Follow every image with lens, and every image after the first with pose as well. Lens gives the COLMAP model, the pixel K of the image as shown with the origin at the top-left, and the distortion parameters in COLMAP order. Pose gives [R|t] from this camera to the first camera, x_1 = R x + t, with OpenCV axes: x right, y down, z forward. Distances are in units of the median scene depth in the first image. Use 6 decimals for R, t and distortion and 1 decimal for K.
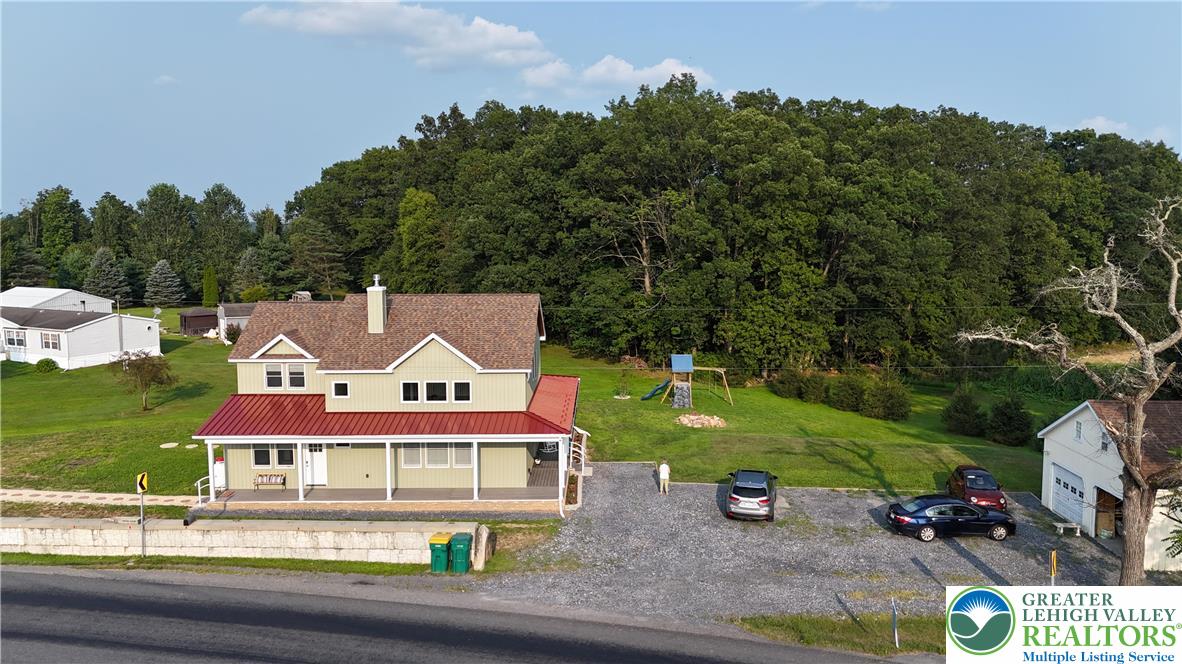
lens RADIAL K [[870.2, 0, 592.8], [0, 870.2, 323.1], [0, 0, 1]] dist [0.084279, -0.083277]
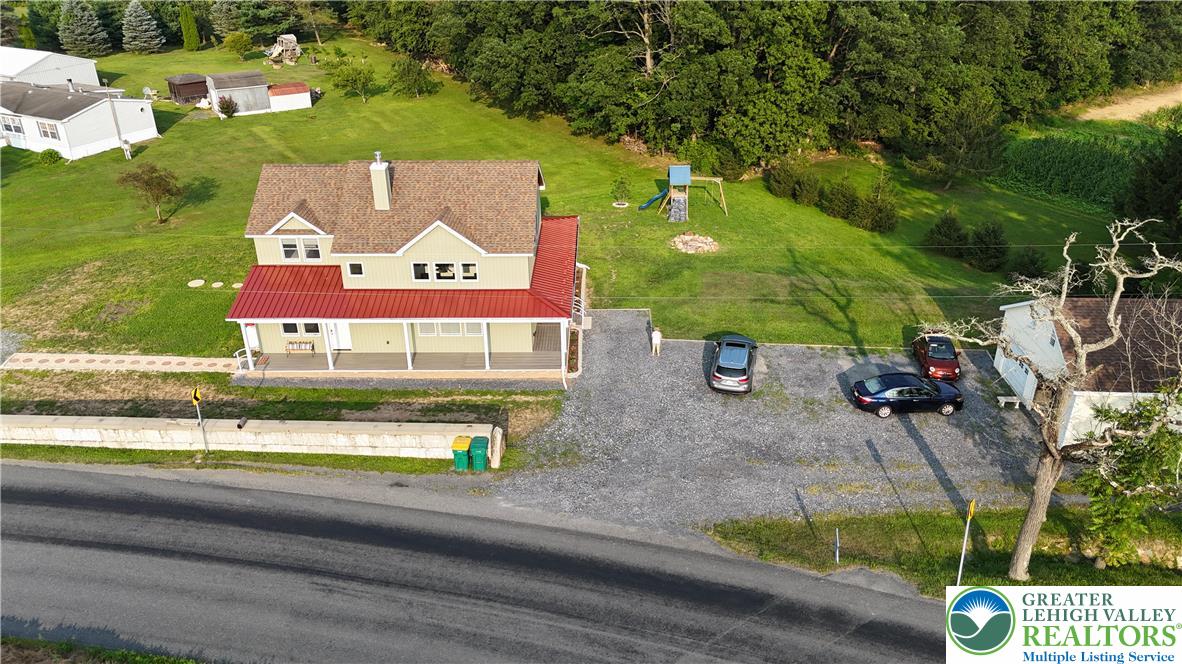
lens RADIAL K [[872.8, 0, 593.6], [0, 872.8, 324.9], [0, 0, 1]] dist [0.085797, -0.091155]
pose [[0.999991, -0.004147, -0.000532, 0.002792], [0.004070, 0.936470, 0.350725, -0.230519], [-0.000956, -0.350724, 0.936478, -0.026500]]
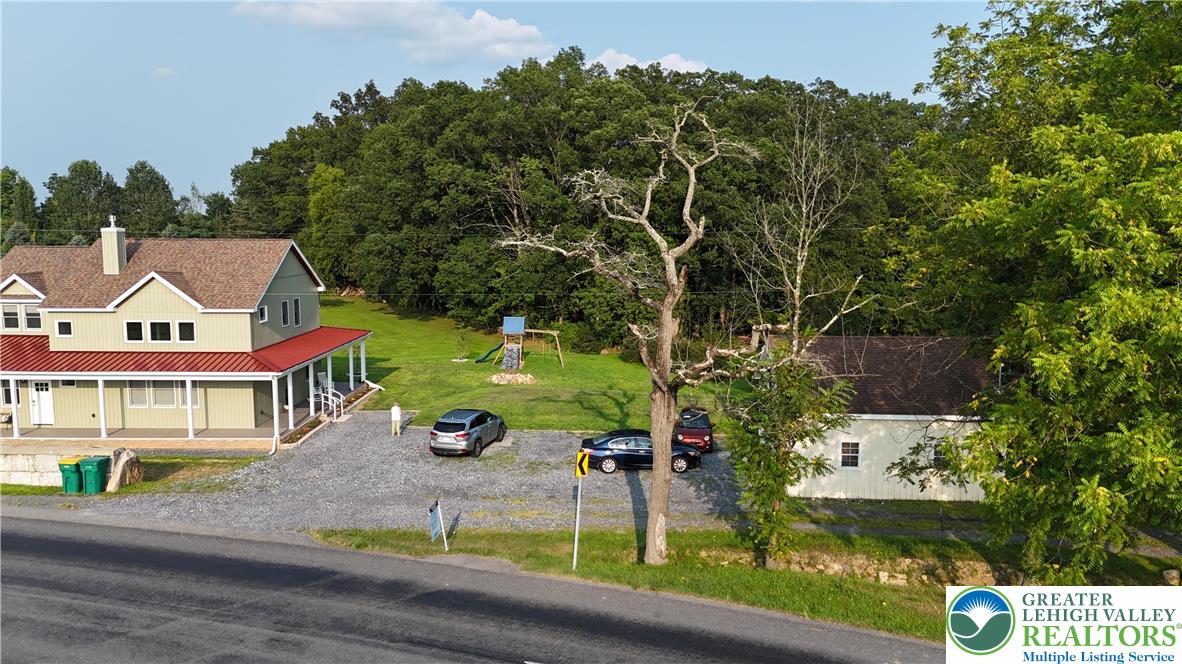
lens RADIAL K [[870.2, 0, 592.8], [0, 870.2, 323.1], [0, 0, 1]] dist [0.084279, -0.083277]
pose [[0.999930, 0.006074, -0.010131, 0.317674], [-0.006034, 0.999974, 0.003939, 0.060926], [0.010155, -0.003877, 0.999941, -0.003593]]
